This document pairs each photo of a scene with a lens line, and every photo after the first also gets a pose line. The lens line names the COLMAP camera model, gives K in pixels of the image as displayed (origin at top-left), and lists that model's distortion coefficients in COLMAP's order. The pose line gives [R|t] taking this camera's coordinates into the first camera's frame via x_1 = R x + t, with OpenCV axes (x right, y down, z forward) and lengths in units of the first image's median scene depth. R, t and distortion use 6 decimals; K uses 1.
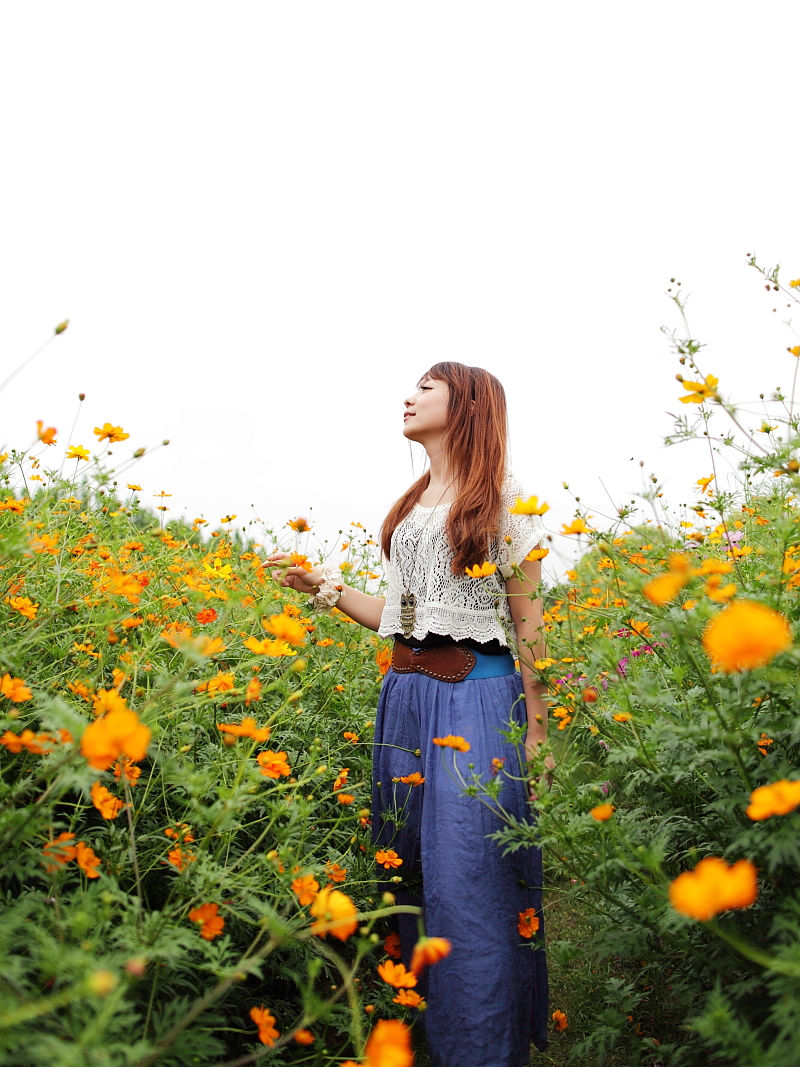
lens RADIAL K [[879.9, 0, 429.9], [0, 879.9, 427.6], [0, 0, 1]] dist [-0.045396, 0.034880]
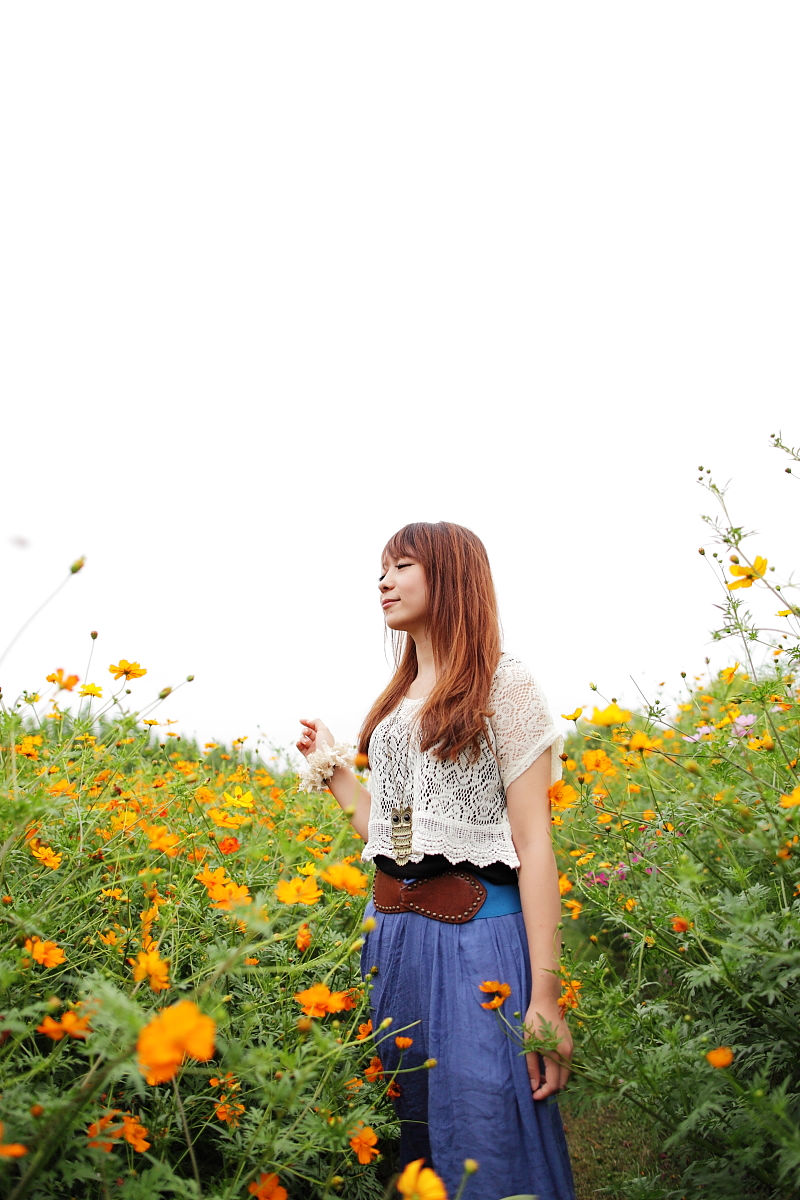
lens RADIAL K [[821.1, 0, 398.0], [0, 821.1, 597.8], [0, 0, 1]] dist [-0.057960, 0.040229]
pose [[0.997216, -0.074554, -0.001609, -0.067230], [0.074429, 0.996413, -0.040269, -0.015716], [0.004605, 0.040037, 0.999188, 0.115570]]
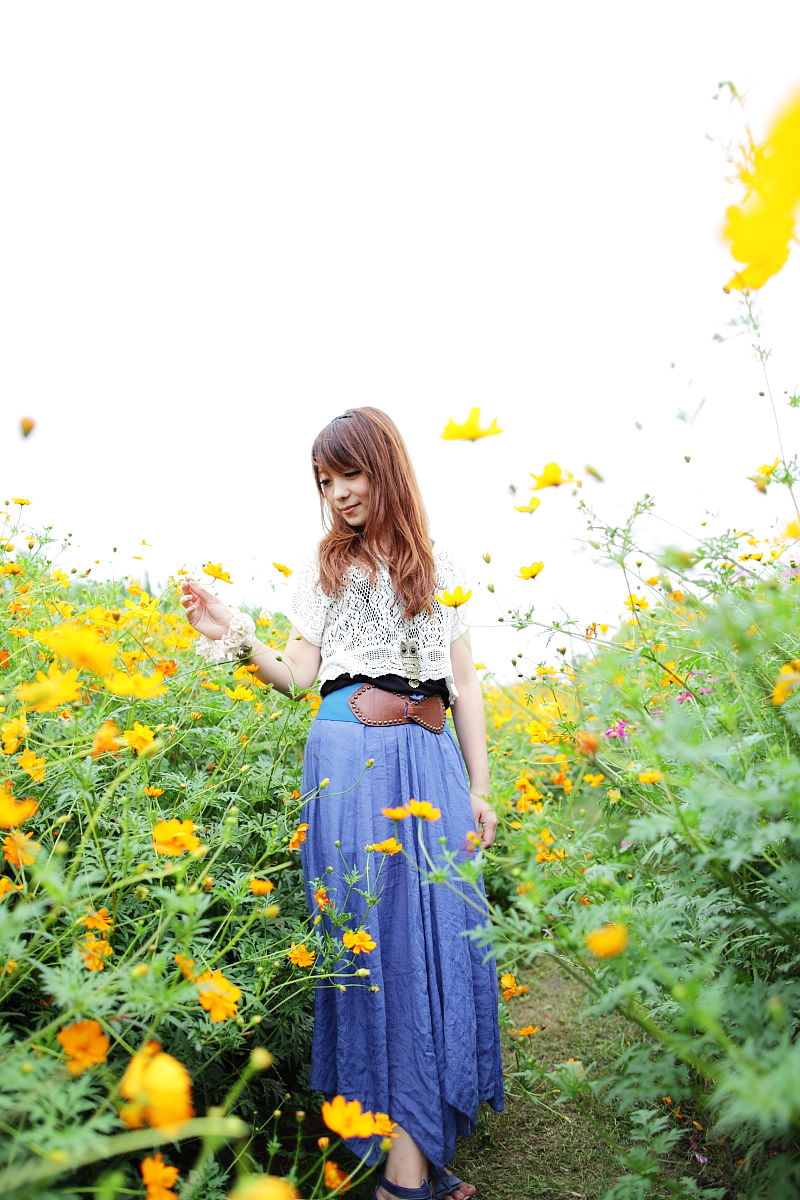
lens RADIAL K [[821.1, 0, 378.8], [0, 821.1, 596.1], [0, 0, 1]] dist [-0.057960, 0.040229]
pose [[0.992587, -0.036463, -0.115935, 0.088149], [0.048836, 0.993194, 0.105741, 0.112929], [0.111290, -0.110619, 0.987612, 0.358412]]
